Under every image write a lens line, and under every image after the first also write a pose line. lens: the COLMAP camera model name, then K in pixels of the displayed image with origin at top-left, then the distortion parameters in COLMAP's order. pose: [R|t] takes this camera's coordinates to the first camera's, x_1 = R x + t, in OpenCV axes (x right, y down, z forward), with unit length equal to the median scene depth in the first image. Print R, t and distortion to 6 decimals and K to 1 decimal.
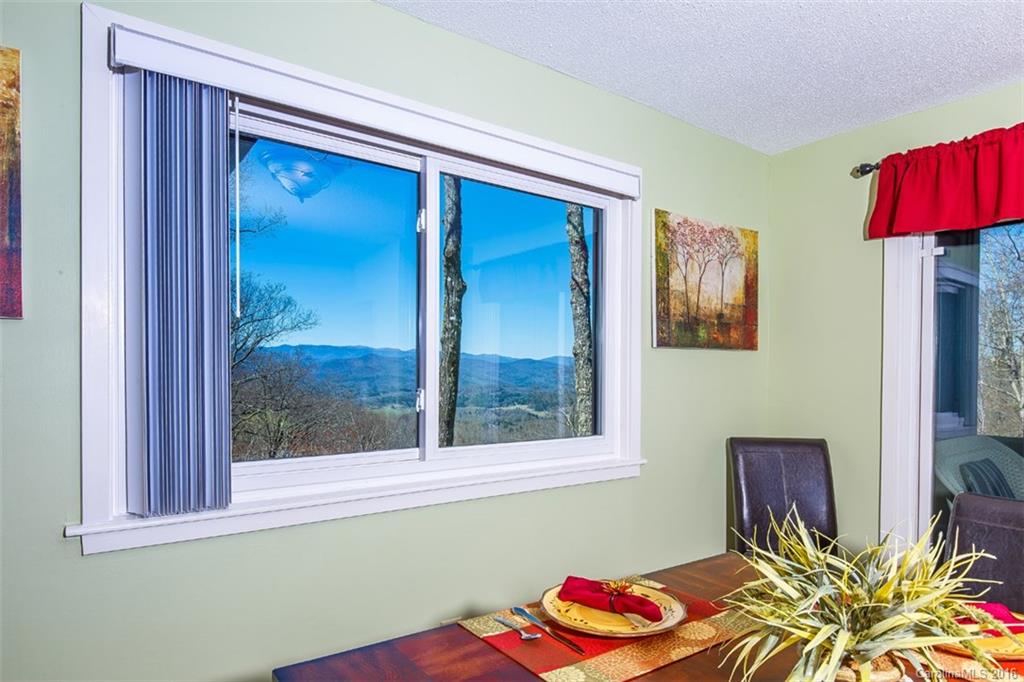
lens RADIAL K [[603.3, 0, 513.6], [0, 603.3, 359.9], [0, 0, 1]] dist [0.011690, 0.001276]
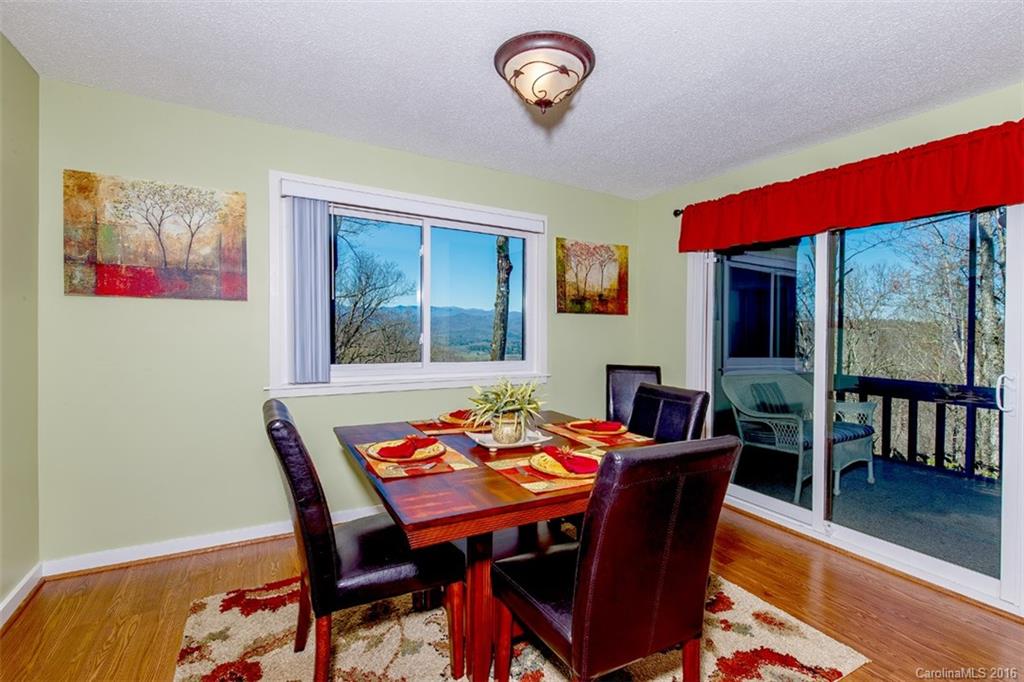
lens RADIAL K [[460.7, 0, 509.8], [0, 460.7, 332.1], [0, 0, 1]] dist [-0.003438, -0.000425]
pose [[0.992431, 0.011727, -0.122243, 0.257390], [-0.008064, 0.999505, 0.030416, -0.004707], [0.122540, -0.029200, 0.992034, -0.389066]]
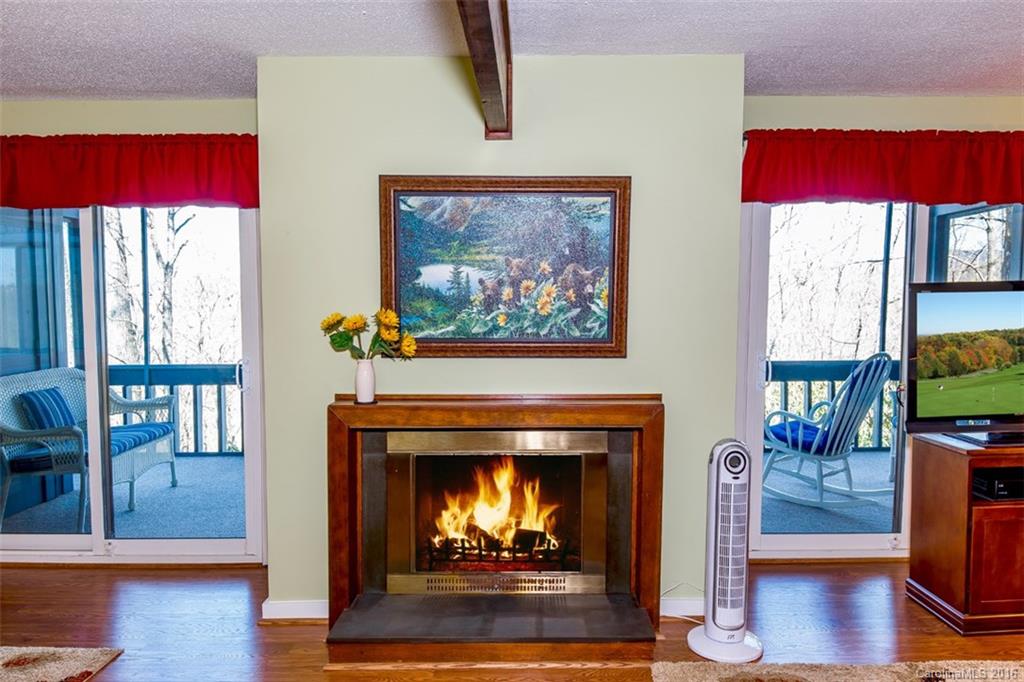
lens RADIAL K [[673.2, 0, 508.8], [0, 673.2, 334.5], [0, 0, 1]] dist [-0.023475, -0.006135]
pose [[0.570290, -0.055267, 0.819582, 0.235312], [-0.005073, 0.997478, 0.070793, -0.061259], [-0.821428, -0.044531, 0.568572, -0.684111]]
